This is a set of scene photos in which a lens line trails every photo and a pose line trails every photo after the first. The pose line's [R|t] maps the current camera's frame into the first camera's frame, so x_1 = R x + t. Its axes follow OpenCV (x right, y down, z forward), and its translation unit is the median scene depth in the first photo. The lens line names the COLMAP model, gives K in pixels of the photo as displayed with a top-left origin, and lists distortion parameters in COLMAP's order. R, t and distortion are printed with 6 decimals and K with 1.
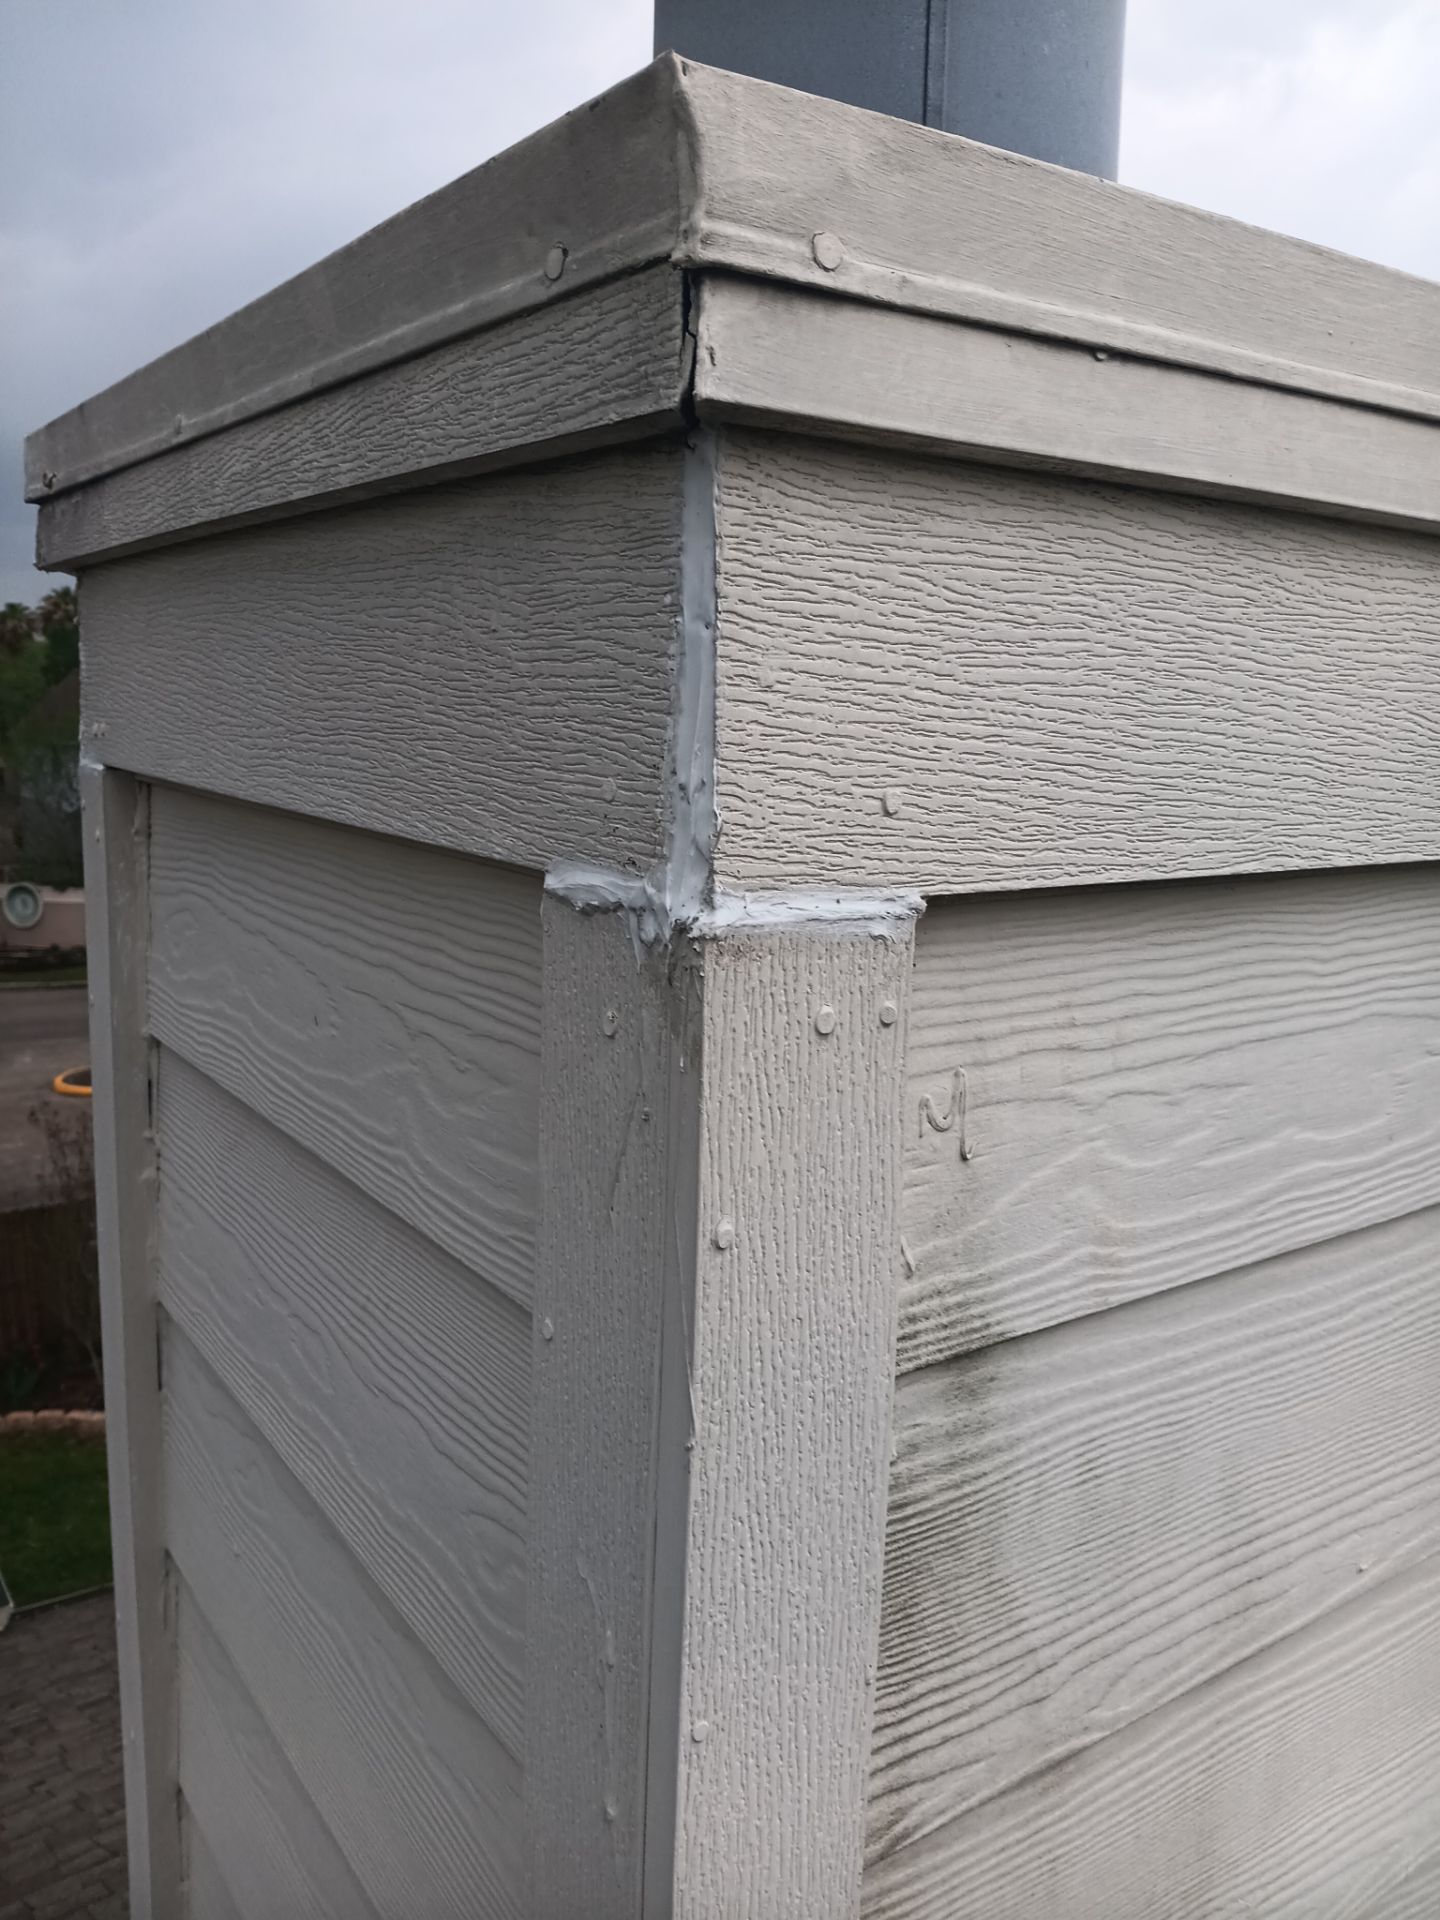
lens RADIAL K [[1479.5, 0, 715.3], [0, 1479.5, 957.1], [0, 0, 1]] dist [0.059440, -0.112826]
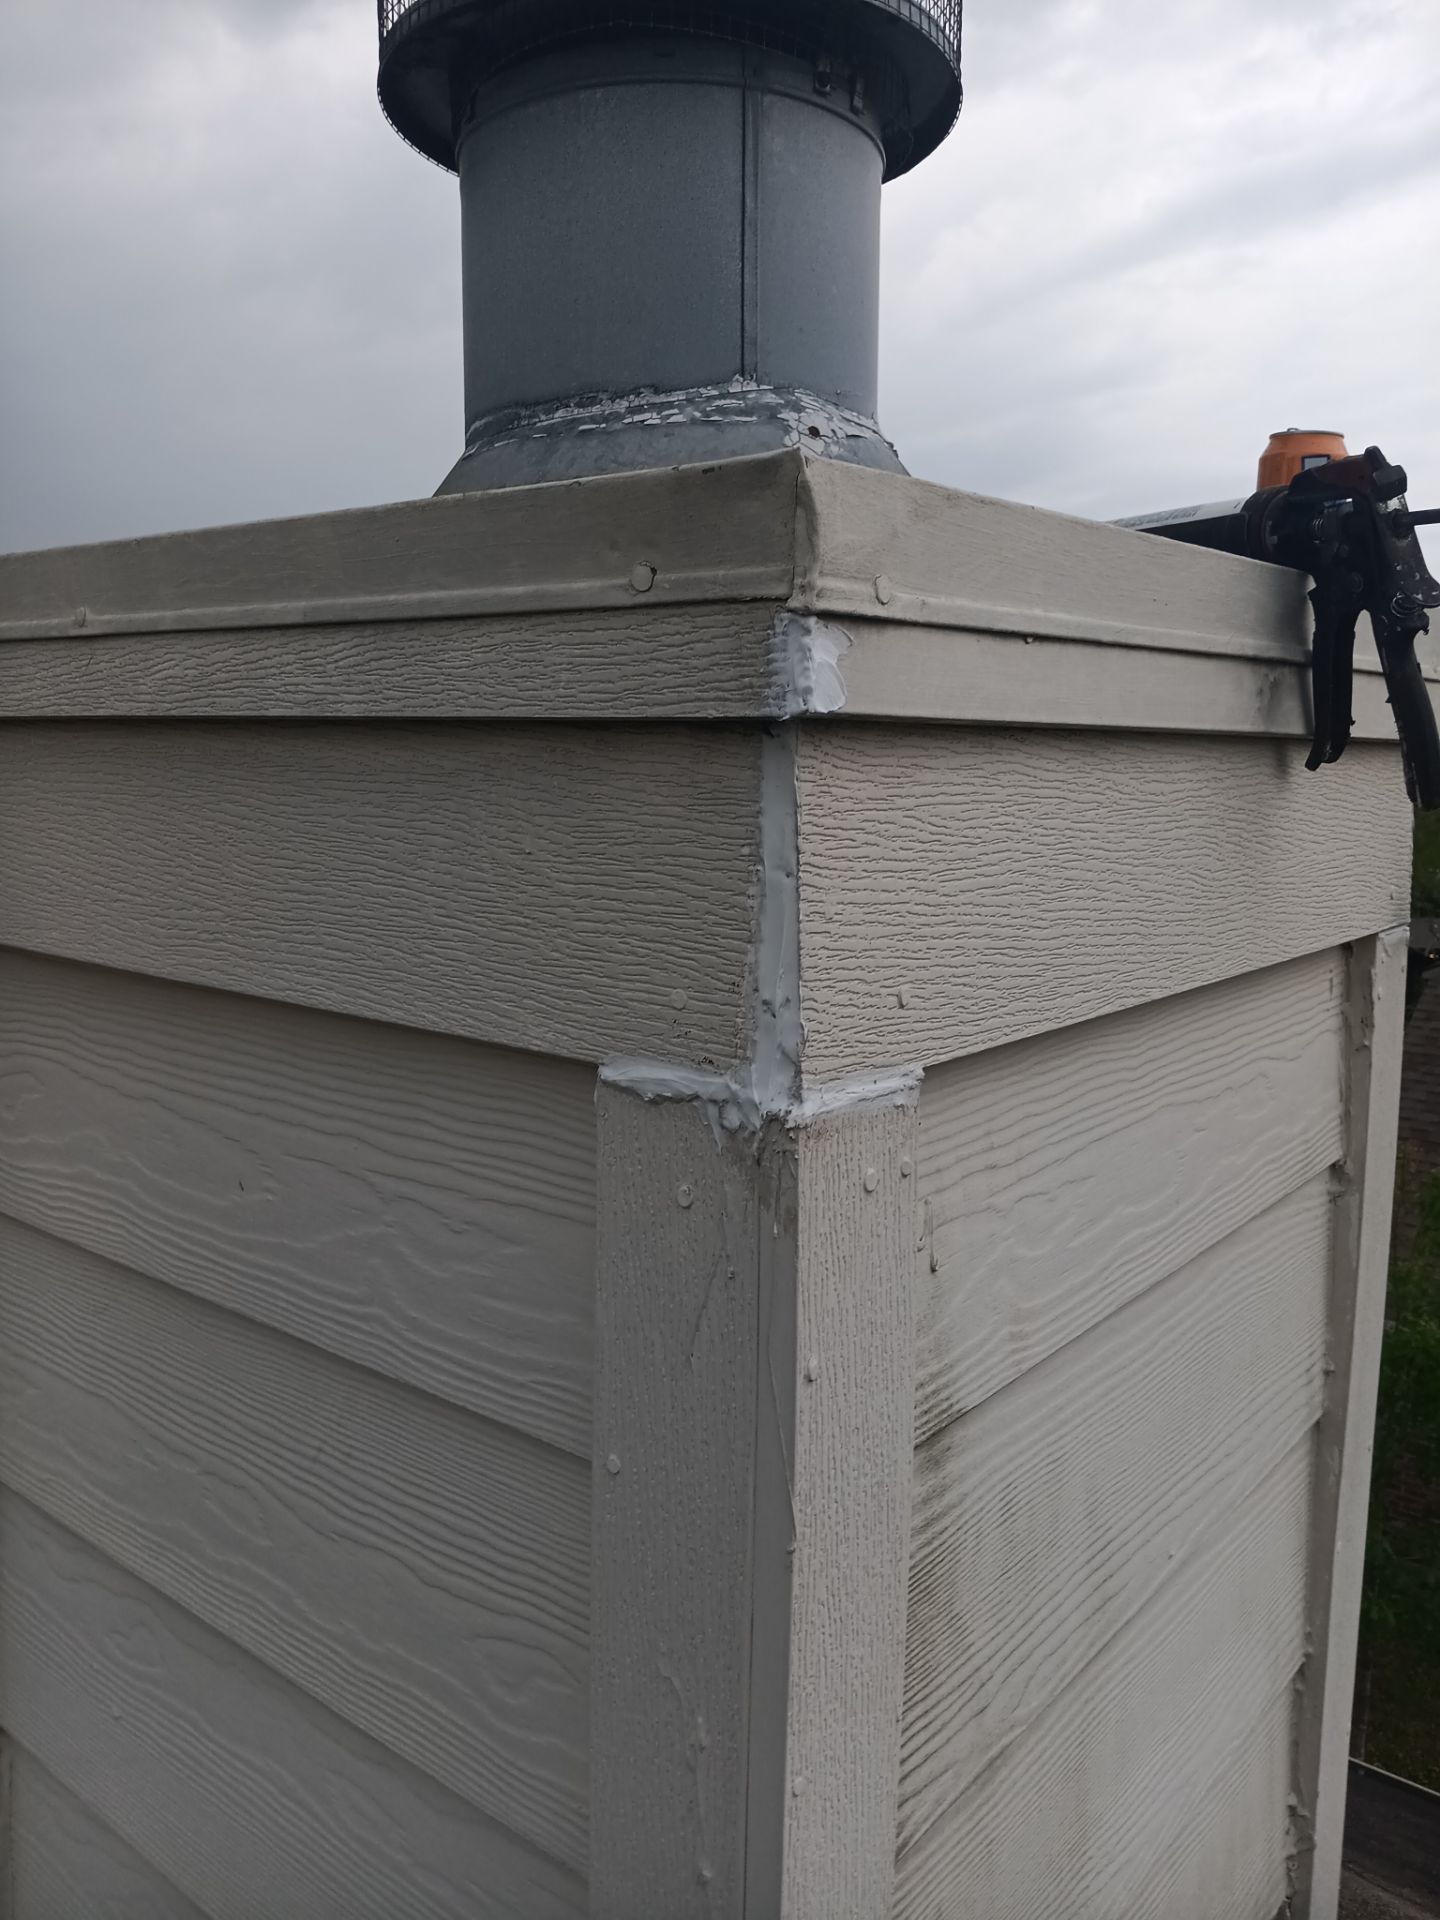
lens RADIAL K [[1479.5, 0, 718.8], [0, 1479.5, 957.3], [0, 0, 1]] dist [0.059440, -0.112826]
pose [[0.959950, -0.053263, 0.275063, -0.326829], [0.060660, 0.997988, -0.018448, -0.110519], [-0.273527, 0.034394, 0.961249, -0.131977]]
